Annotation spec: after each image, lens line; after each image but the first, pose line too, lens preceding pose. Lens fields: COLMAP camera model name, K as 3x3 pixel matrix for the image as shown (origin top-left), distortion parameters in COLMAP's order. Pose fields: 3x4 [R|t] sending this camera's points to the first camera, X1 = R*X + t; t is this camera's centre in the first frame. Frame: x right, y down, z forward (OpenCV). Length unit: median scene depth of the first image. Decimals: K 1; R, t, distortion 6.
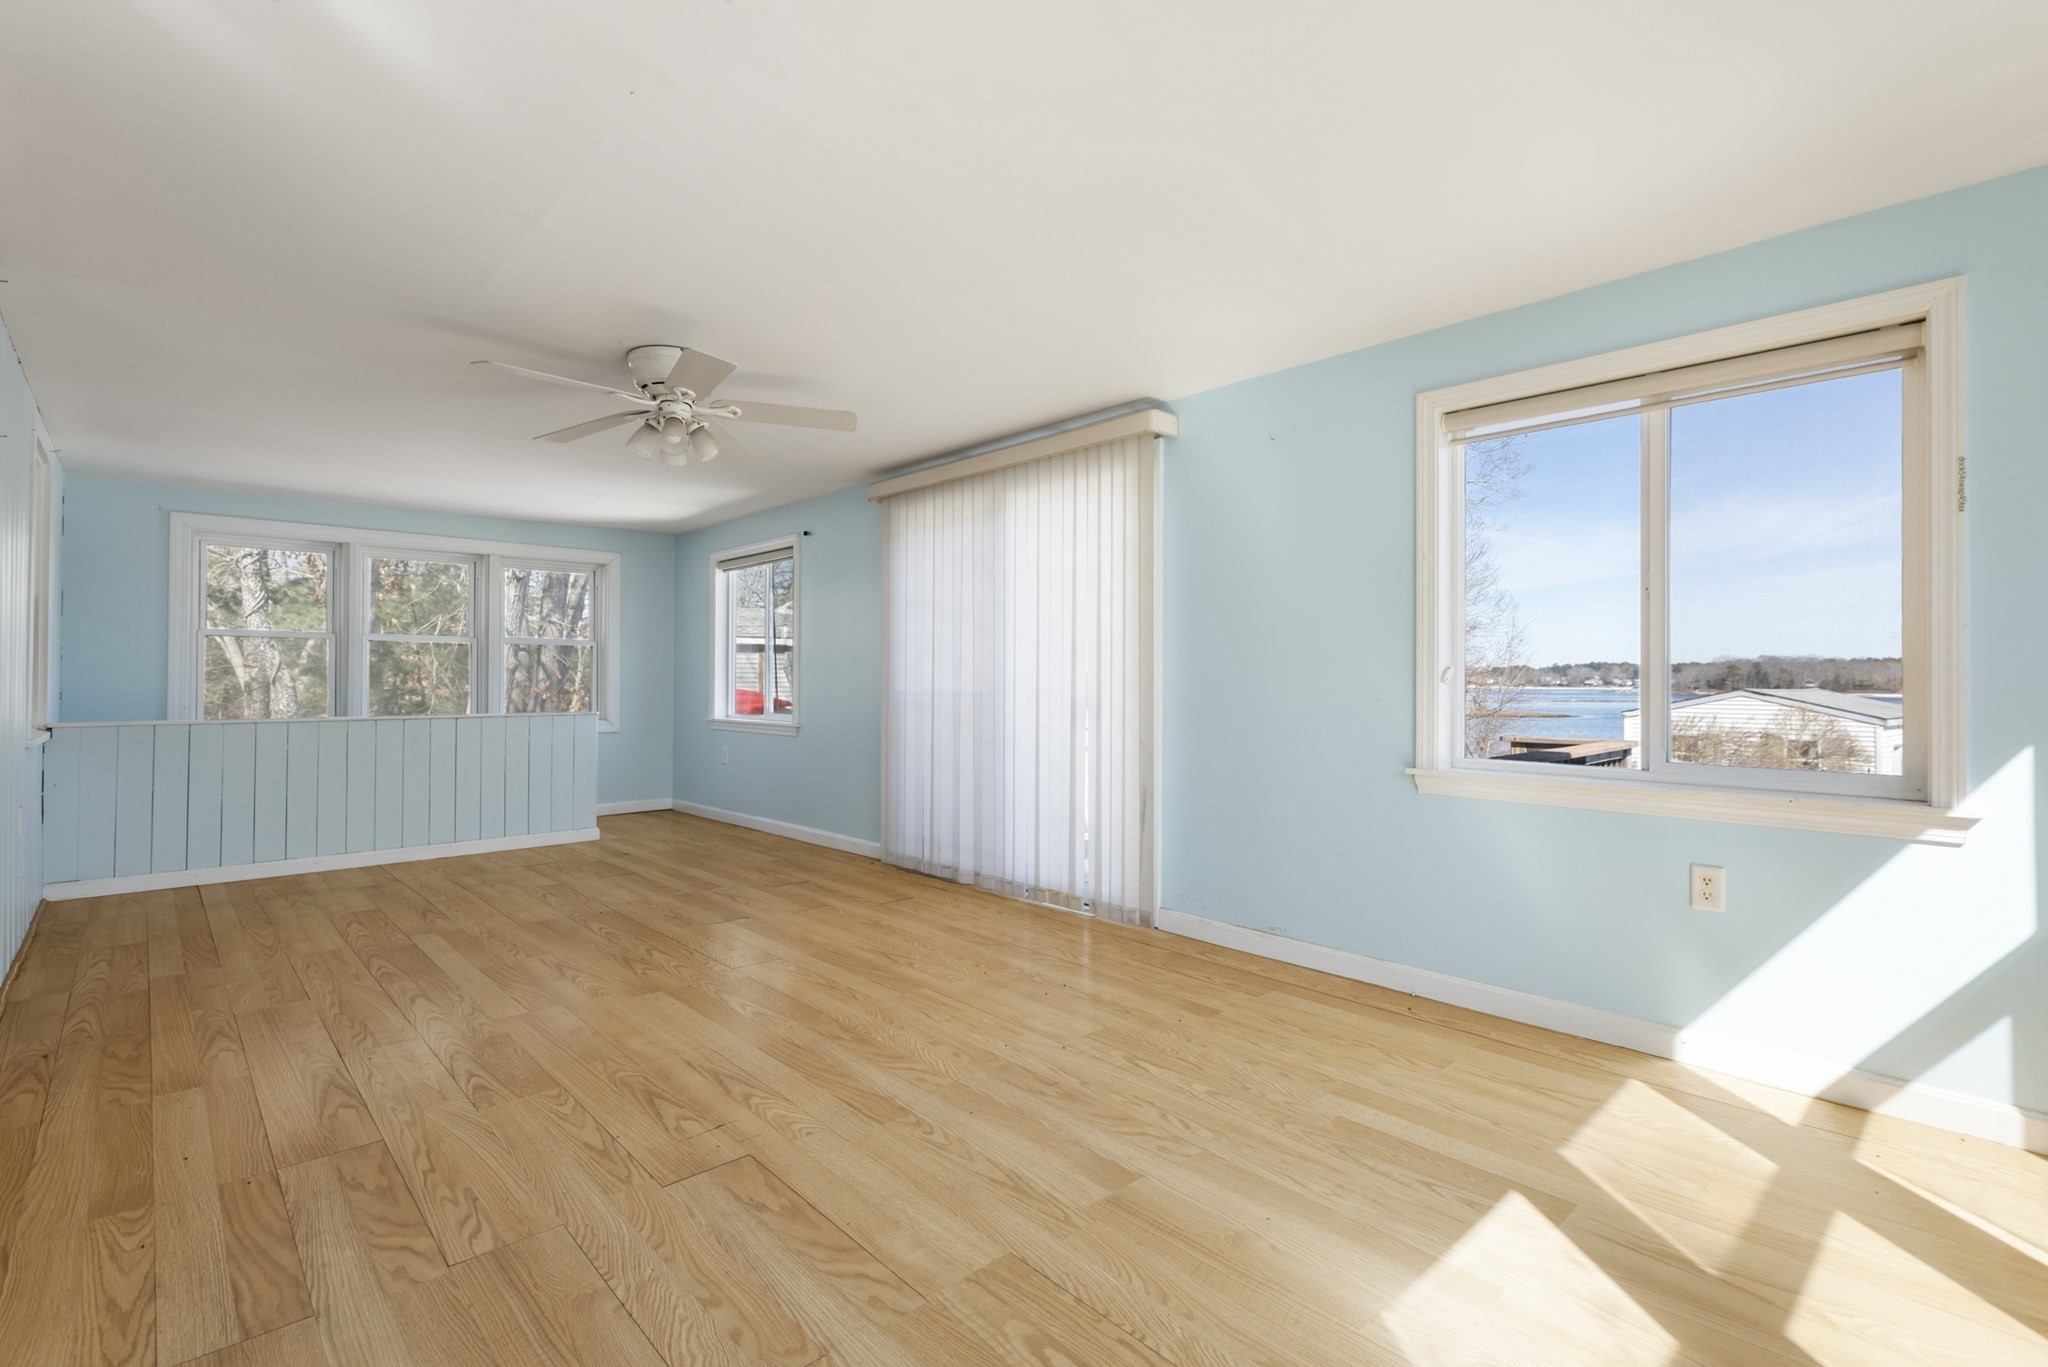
lens RADIAL K [[948.1, 0, 1025.8], [0, 948.1, 675.7], [0, 0, 1]] dist [0.001152, 0.000119]
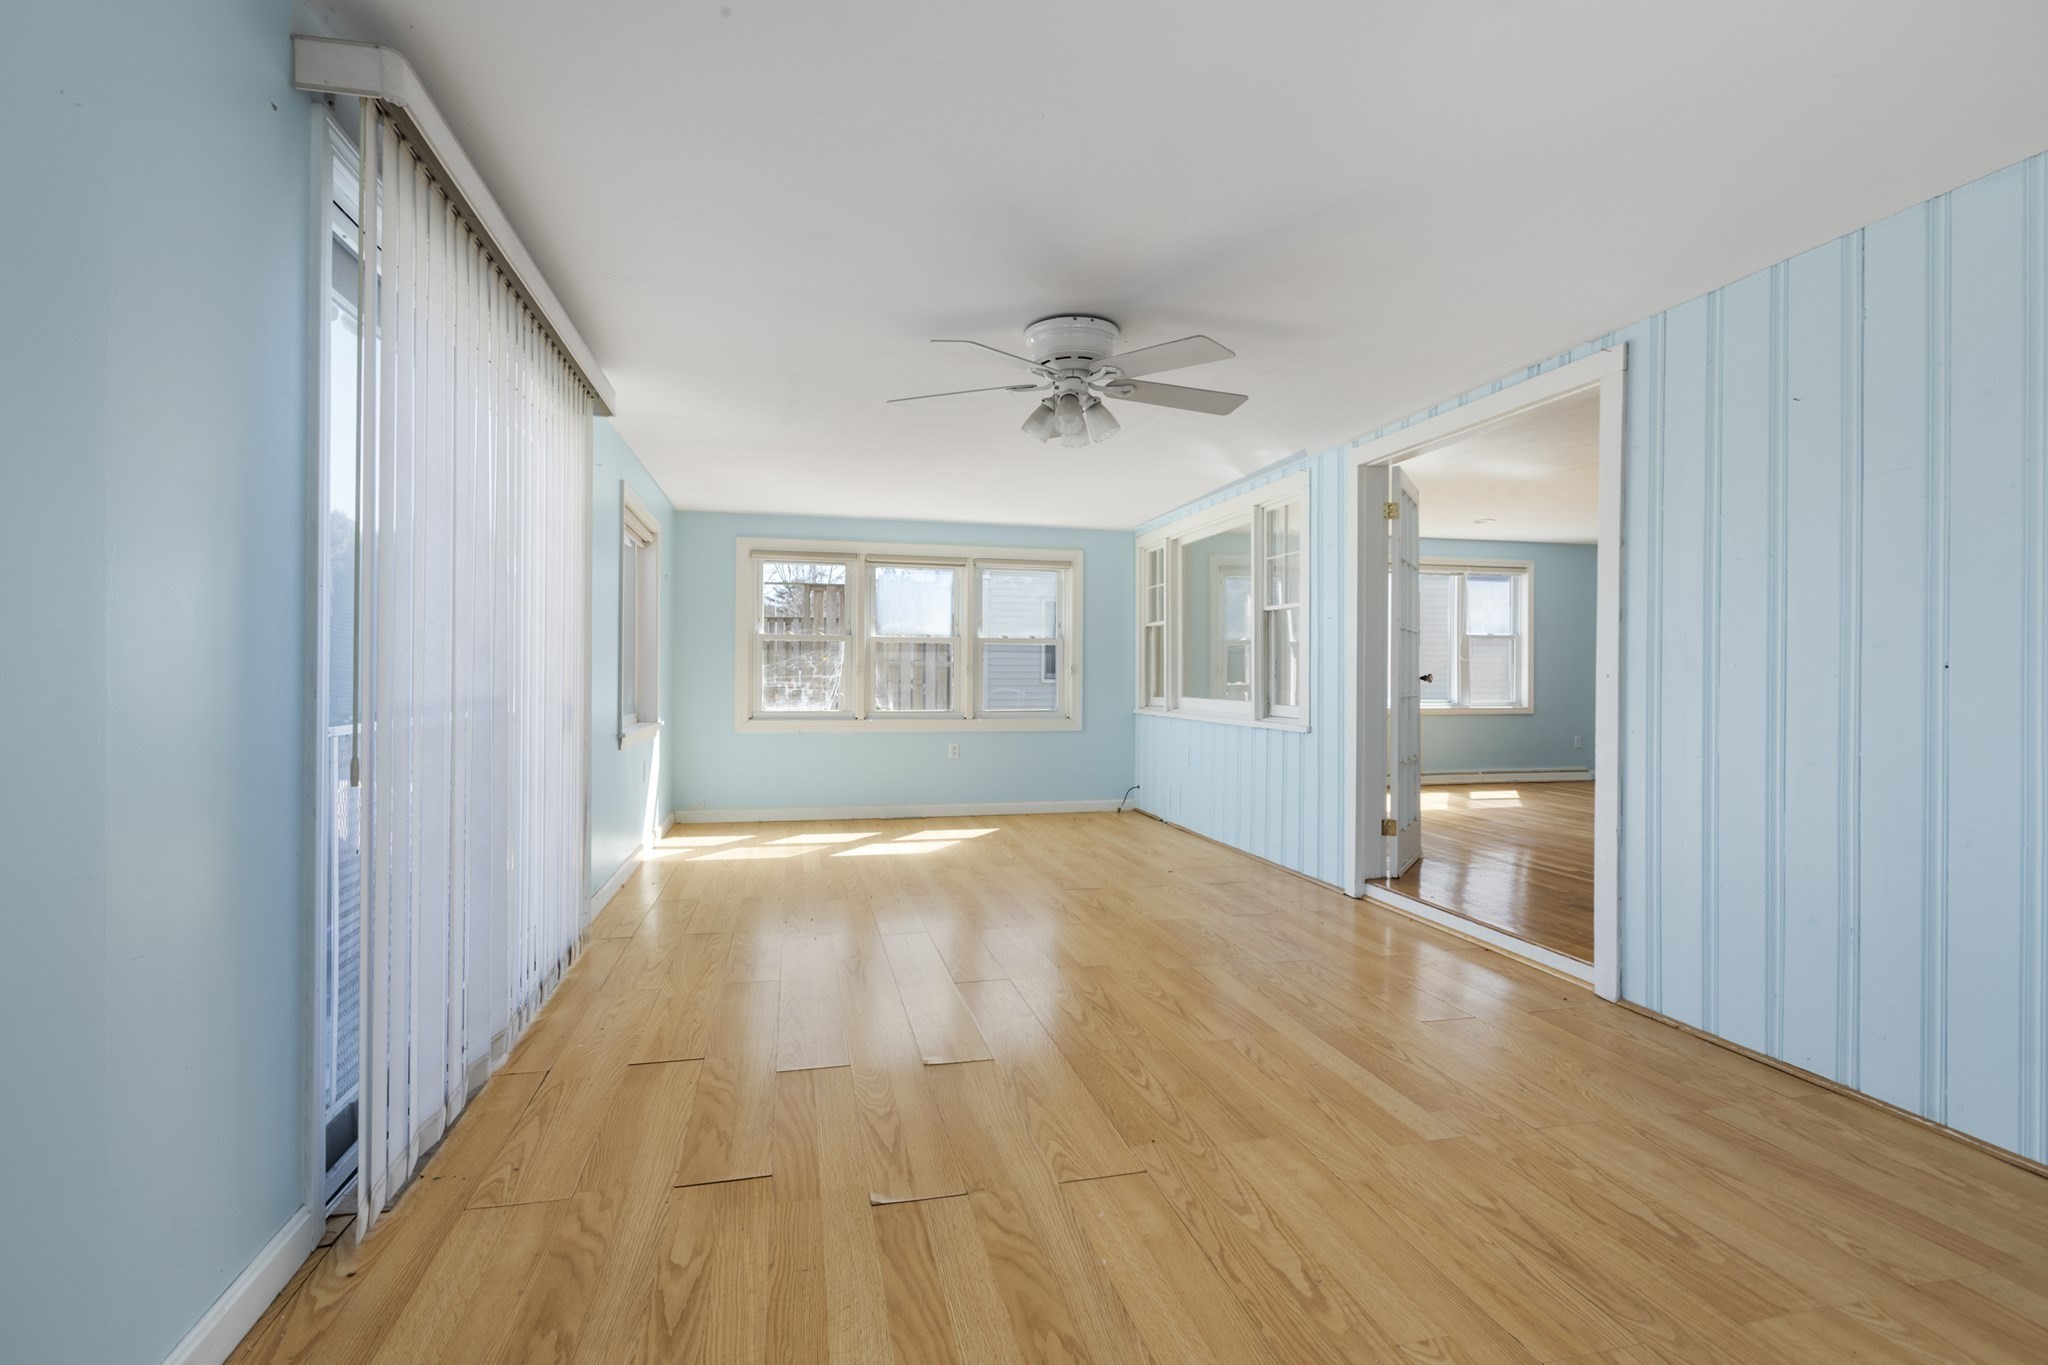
lens RADIAL K [[929.5, 0, 1018.2], [0, 929.5, 677.3], [0, 0, 1]] dist [0.001532, 0.000656]
pose [[-0.869826, -0.008964, 0.493277, -0.928267], [-0.011277, 0.999935, -0.001713, 0.006360], [-0.493229, -0.007053, -0.869871, 2.169459]]
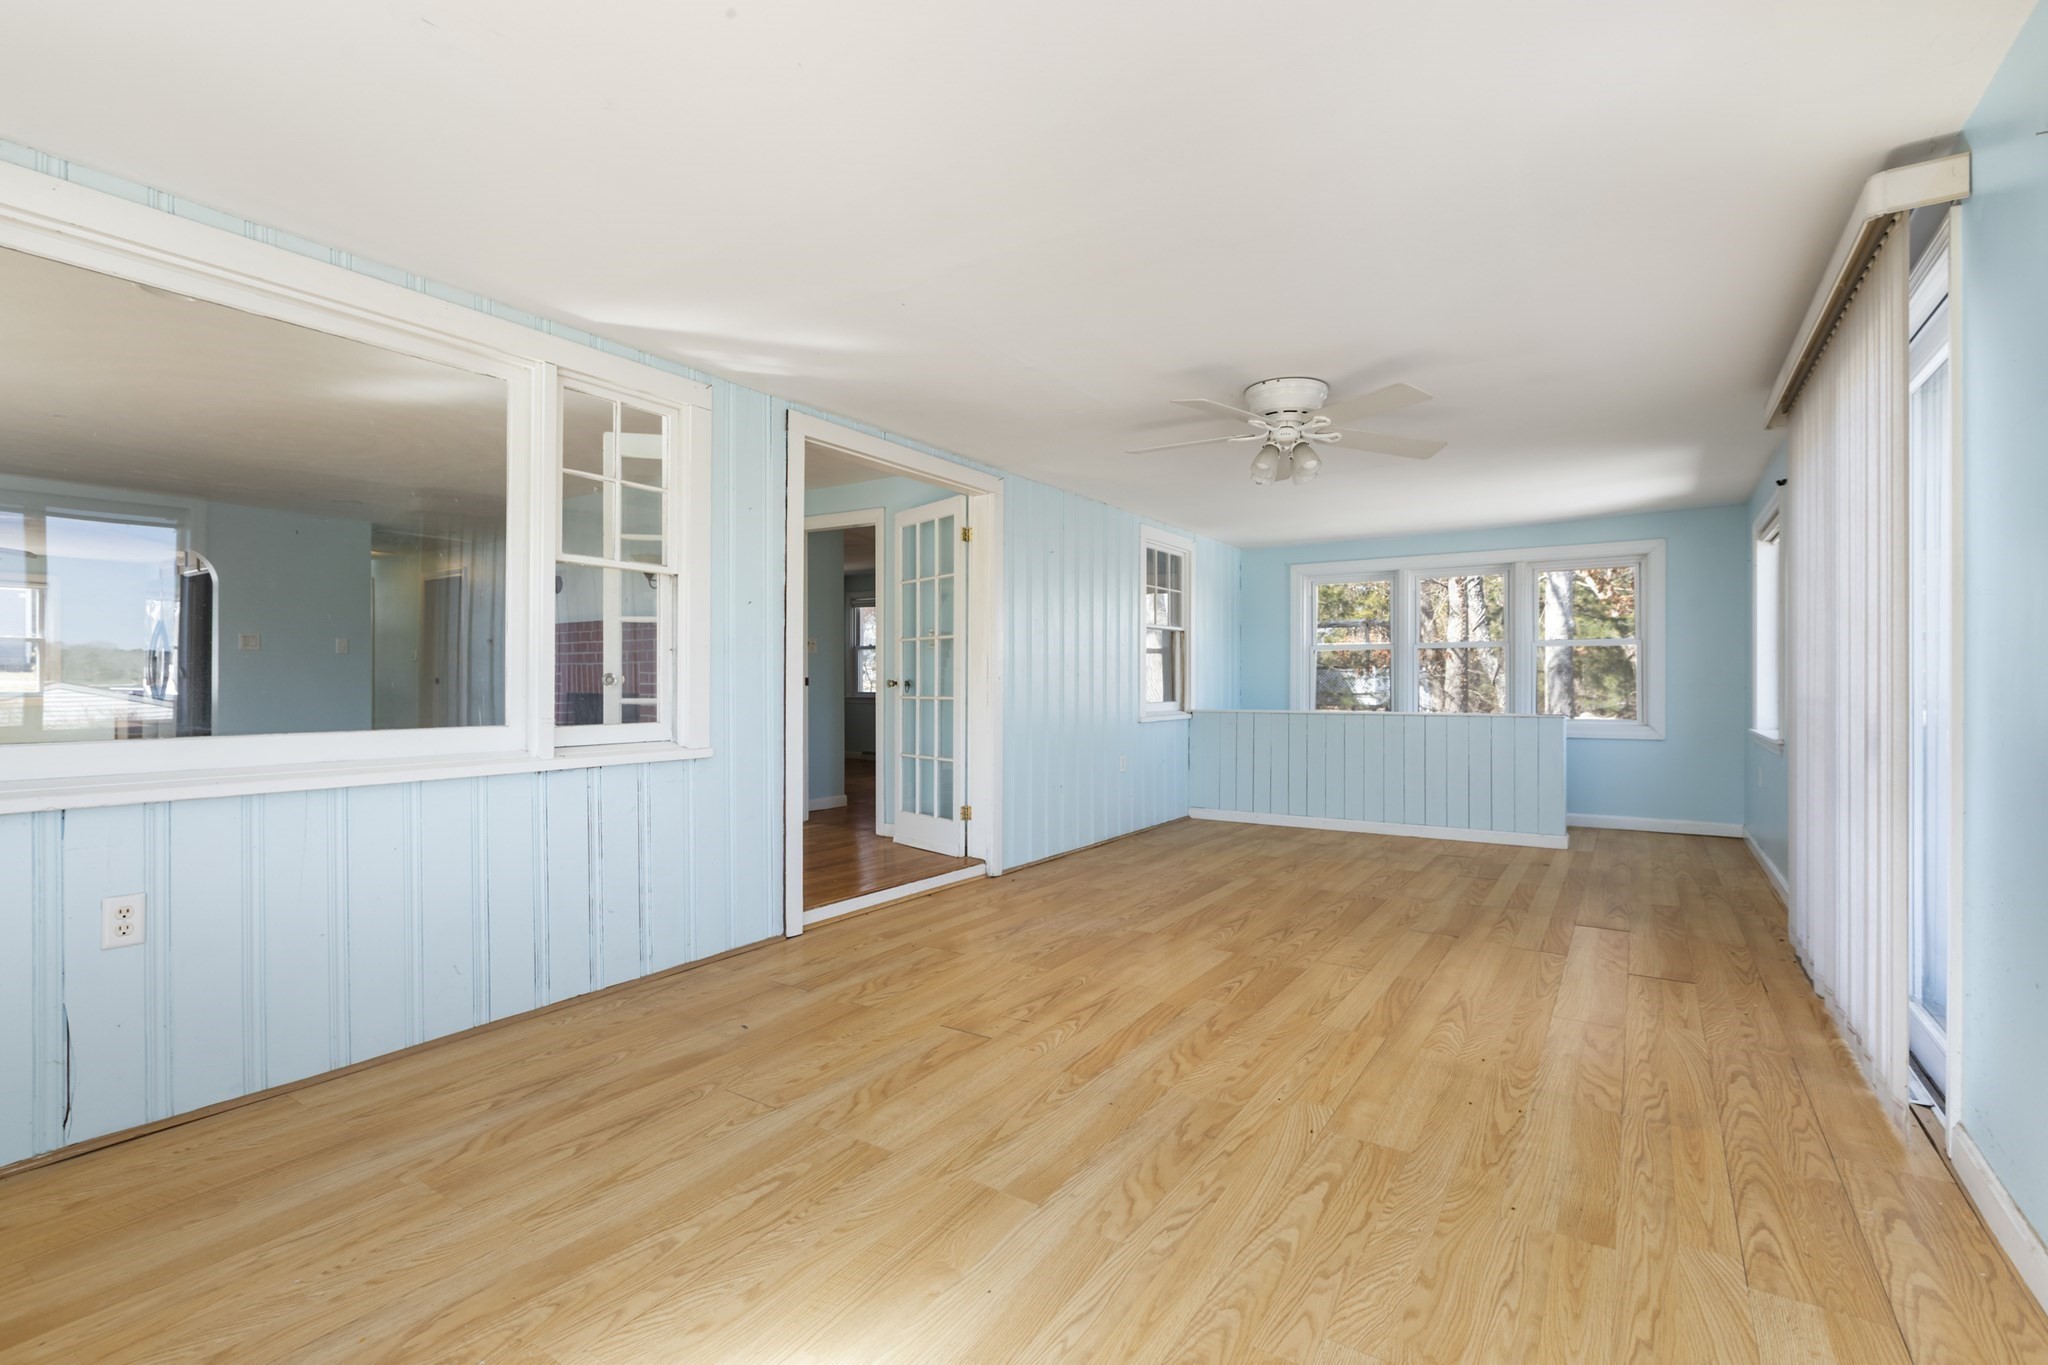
lens RADIAL K [[929.5, 0, 1018.2], [0, 929.5, 677.3], [0, 0, 1]] dist [0.001532, 0.000656]
pose [[0.219223, -0.007906, -0.975643, 0.730367], [0.007685, 0.999950, -0.006376, 0.004446], [0.975644, -0.006099, 0.219273, 0.552539]]
